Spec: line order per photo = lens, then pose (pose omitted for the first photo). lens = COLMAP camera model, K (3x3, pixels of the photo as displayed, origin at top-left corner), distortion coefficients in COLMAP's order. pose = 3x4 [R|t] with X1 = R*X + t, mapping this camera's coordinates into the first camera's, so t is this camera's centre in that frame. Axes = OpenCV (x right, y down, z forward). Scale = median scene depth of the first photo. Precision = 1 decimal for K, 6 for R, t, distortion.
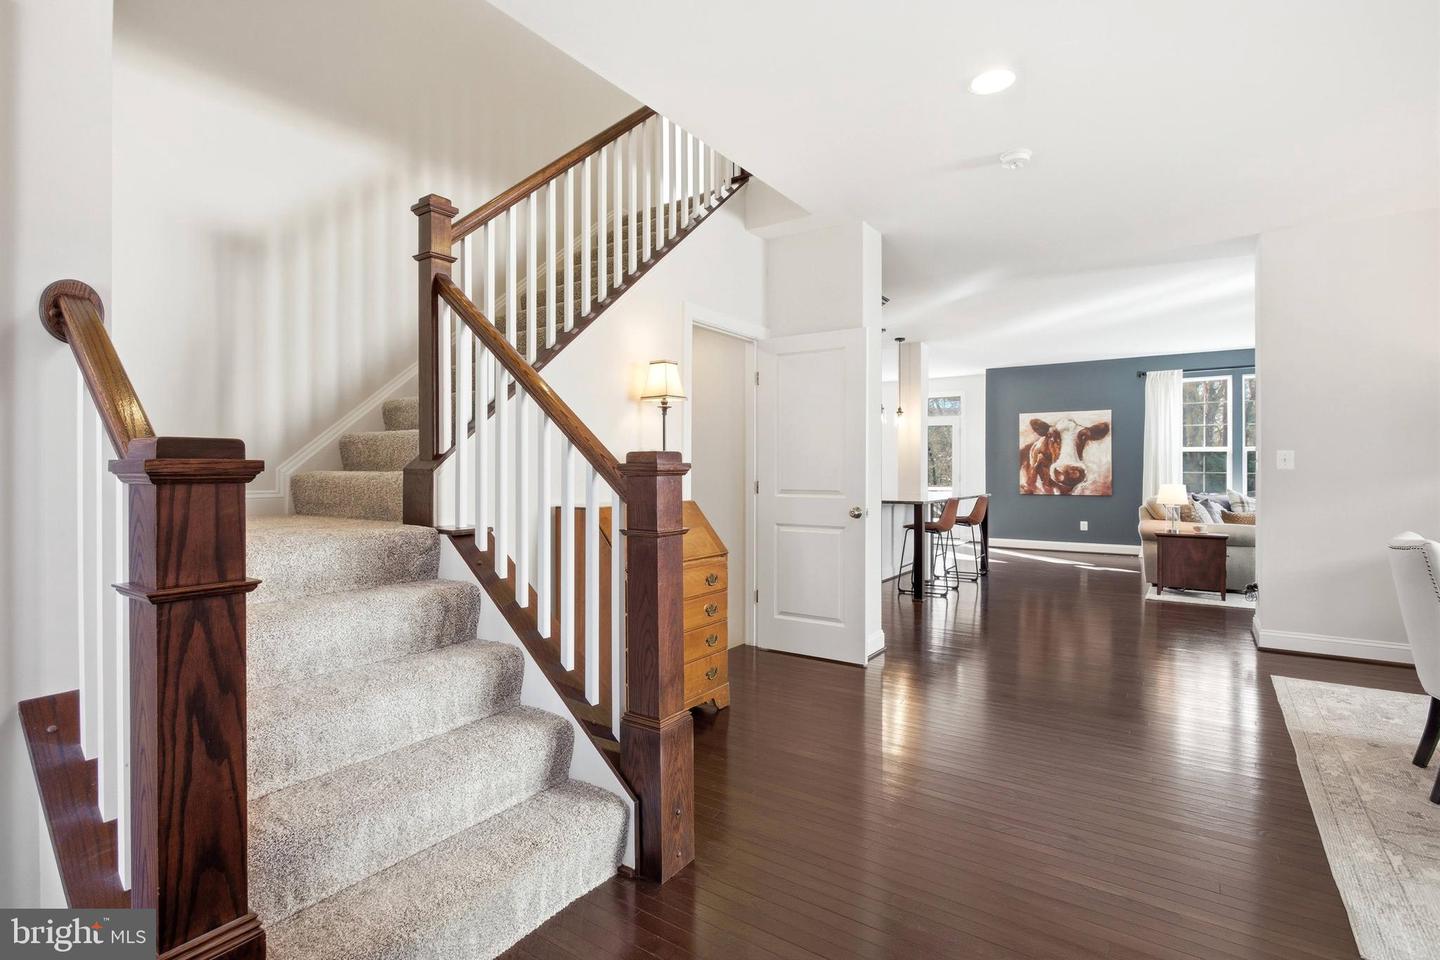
lens RADIAL K [[690.1, 0, 719.5], [0, 690.1, 466.3], [0, 0, 1]] dist [-0.017546, 0.000161]
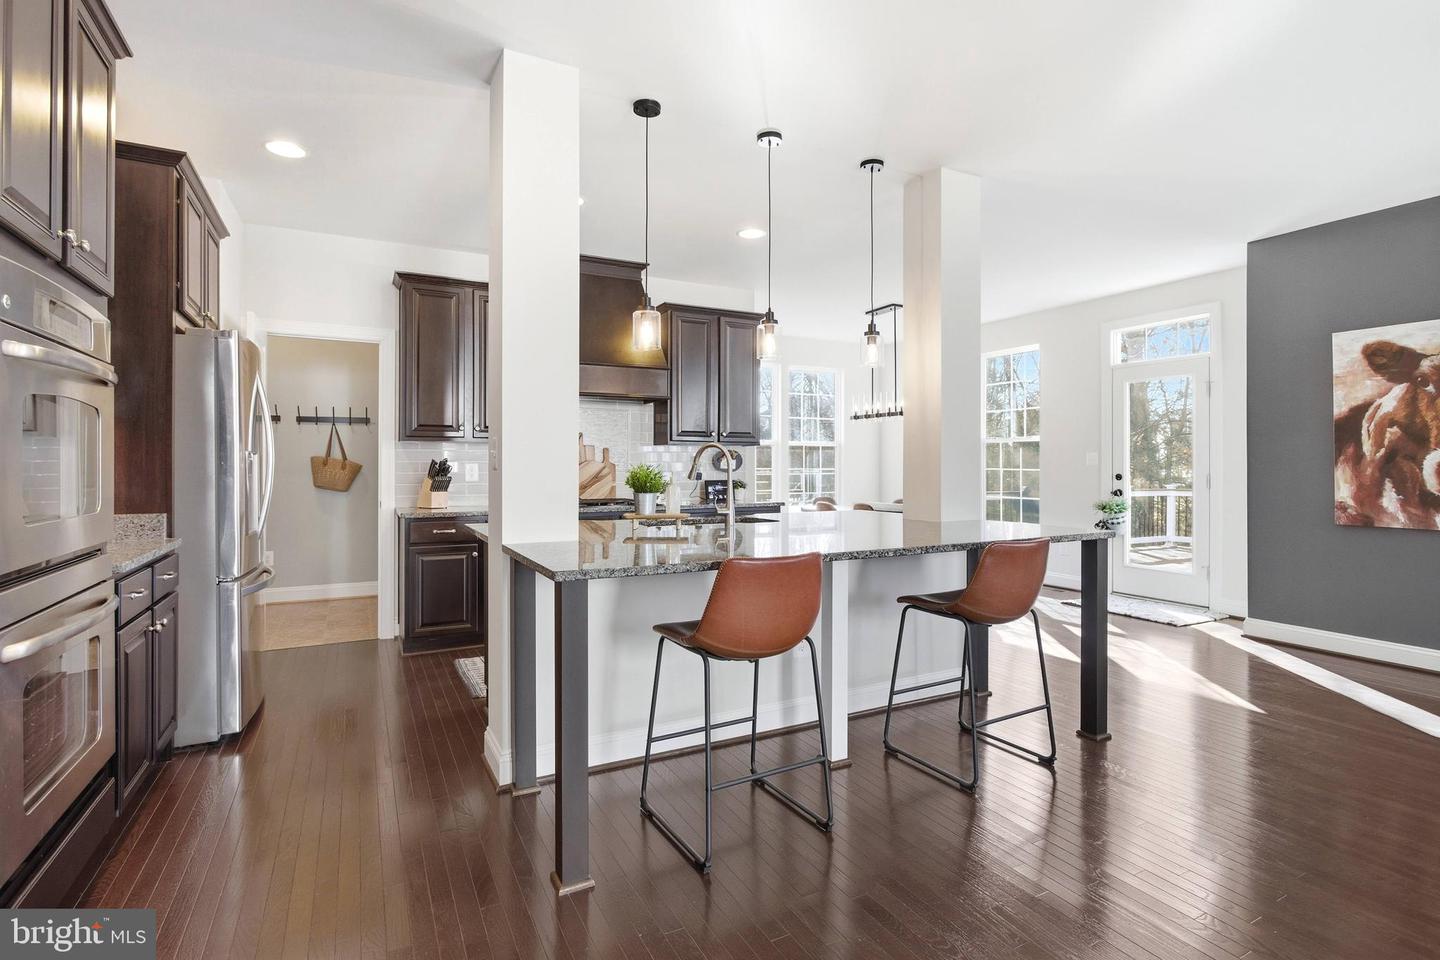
lens RADIAL K [[690.1, 0, 719.5], [0, 690.1, 466.3], [0, 0, 1]] dist [-0.017546, 0.000161]
pose [[0.886317, -0.002276, -0.463073, 0.299687], [0.002789, 0.999996, 0.000424, 0.003586], [0.463070, -0.001667, 0.886320, 0.463878]]
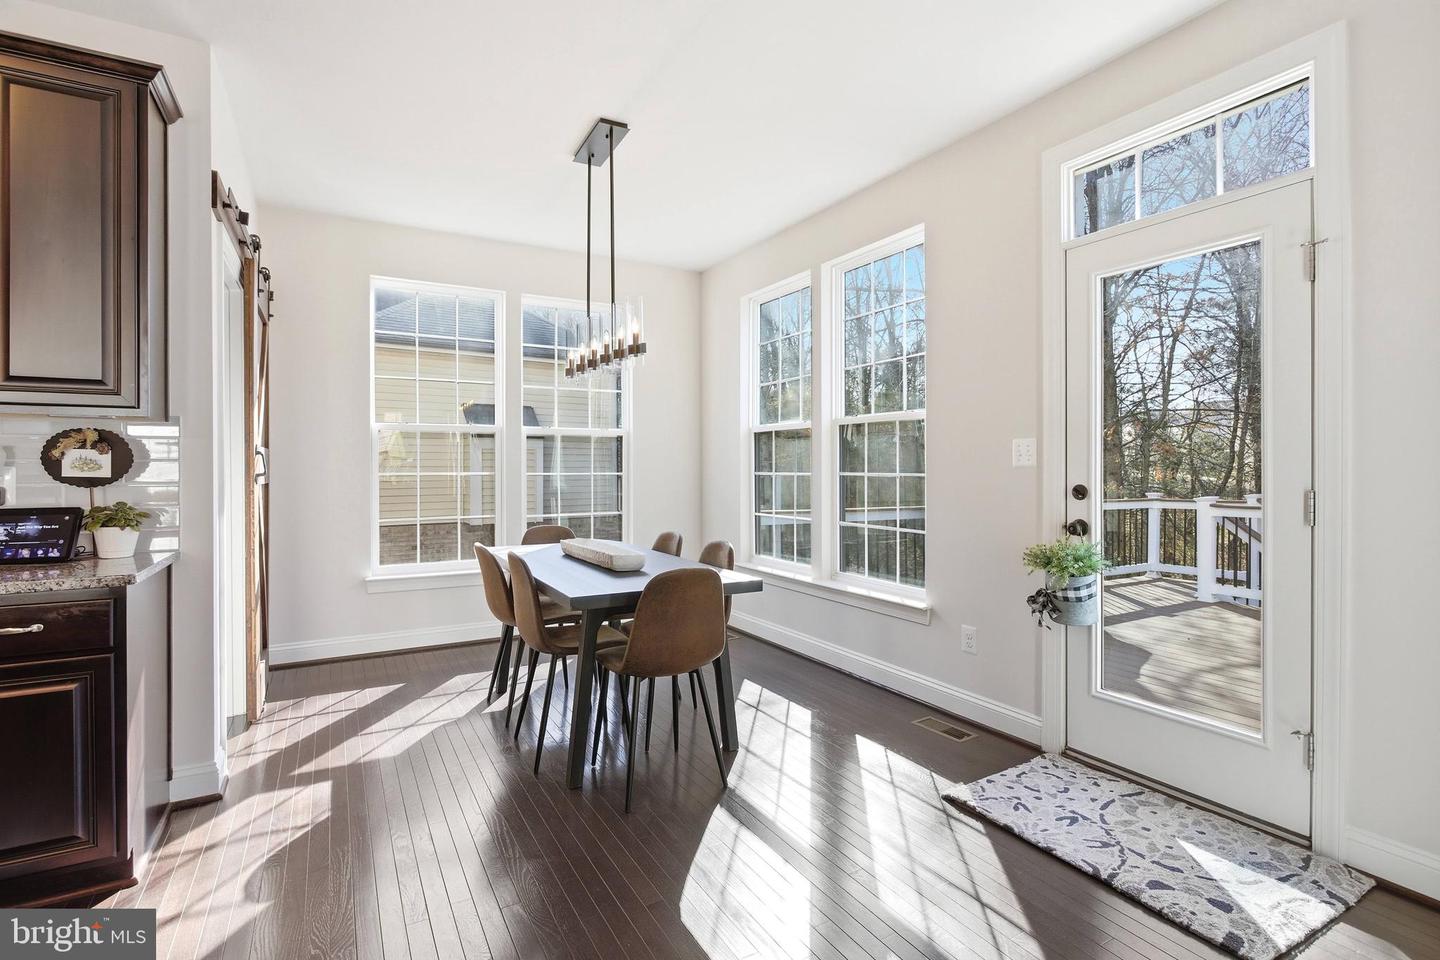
lens RADIAL K [[674.1, 0, 726.0], [0, 674.1, 472.2], [0, 0, 1]] dist [-0.014109, -0.000306]
pose [[0.903076, -0.002872, -0.429471, 0.319537], [0.005466, 0.999974, 0.004808, 0.004436], [0.429446, -0.006690, 0.903068, 0.869355]]
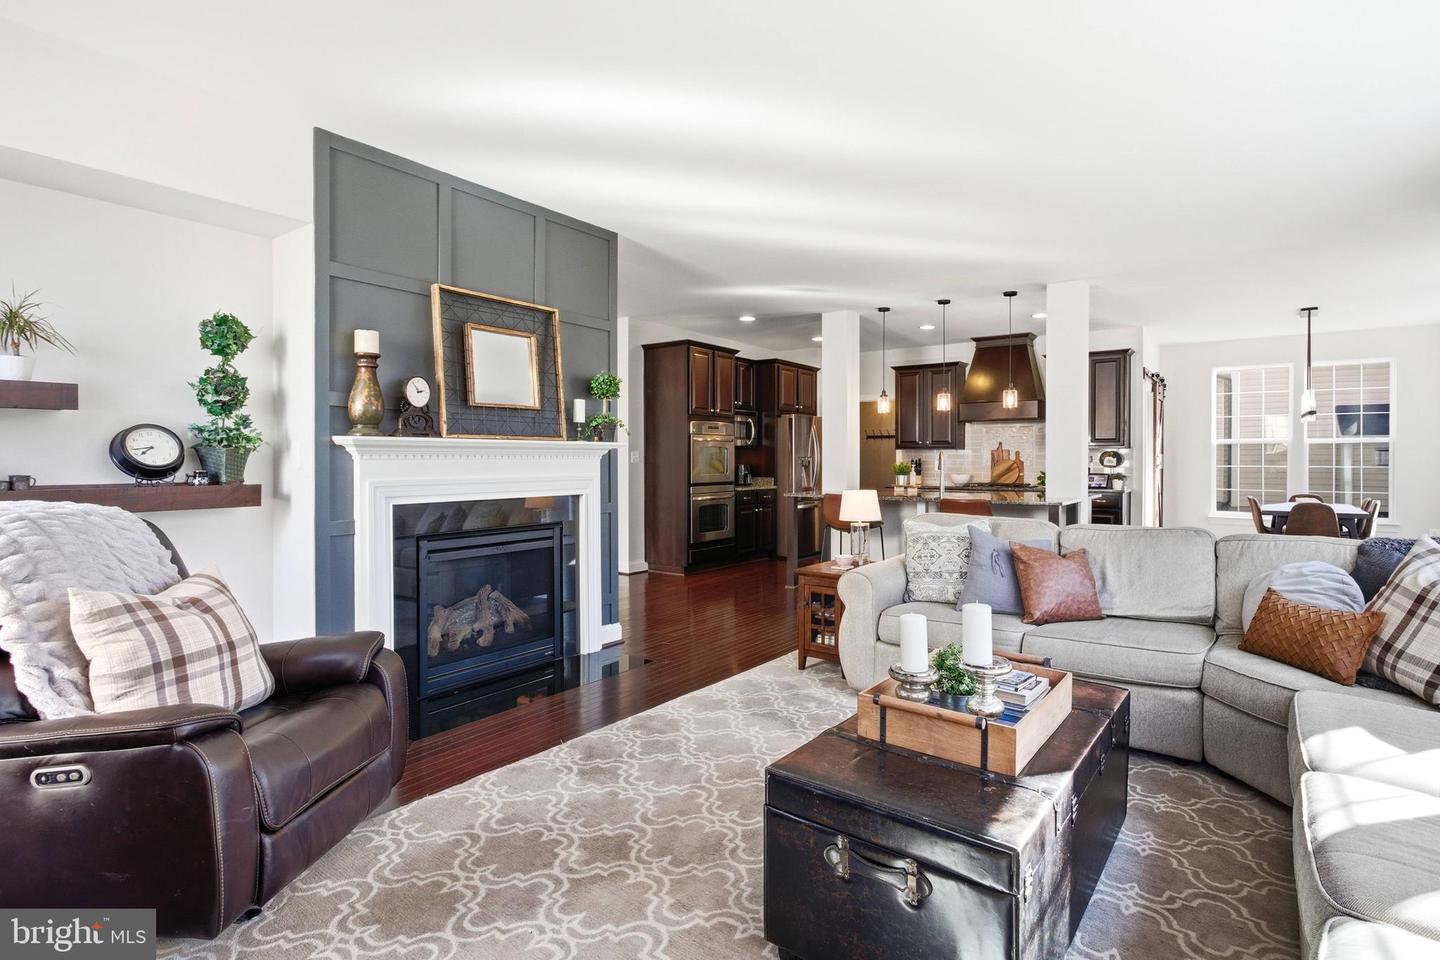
lens RADIAL K [[690.1, 0, 719.5], [0, 690.1, 466.3], [0, 0, 1]] dist [-0.017546, 0.000161]
pose [[-0.066469, 0.003949, -0.997781, 0.852735], [0.002541, 0.999990, 0.003788, 0.003196], [0.997785, -0.002284, -0.066479, 0.581605]]
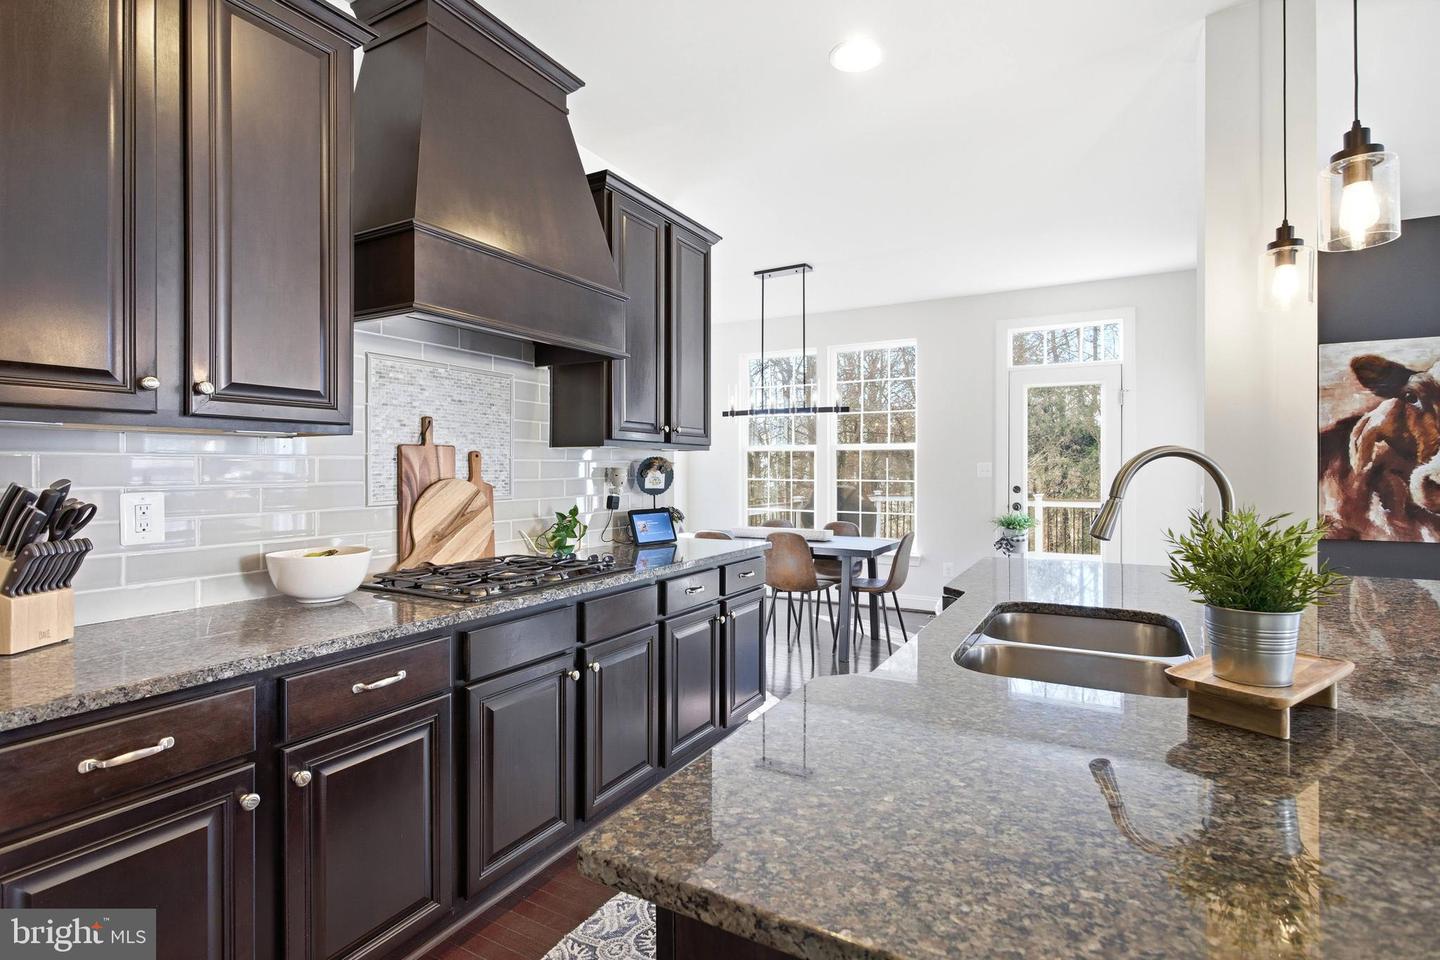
lens RADIAL K [[674.1, 0, 726.0], [0, 674.1, 472.2], [0, 0, 1]] dist [-0.014109, -0.000306]
pose [[0.996204, -0.005621, 0.086868, 0.046998], [0.005216, 0.999974, 0.004894, -0.003708], [-0.086893, -0.004422, 0.996208, 0.640160]]
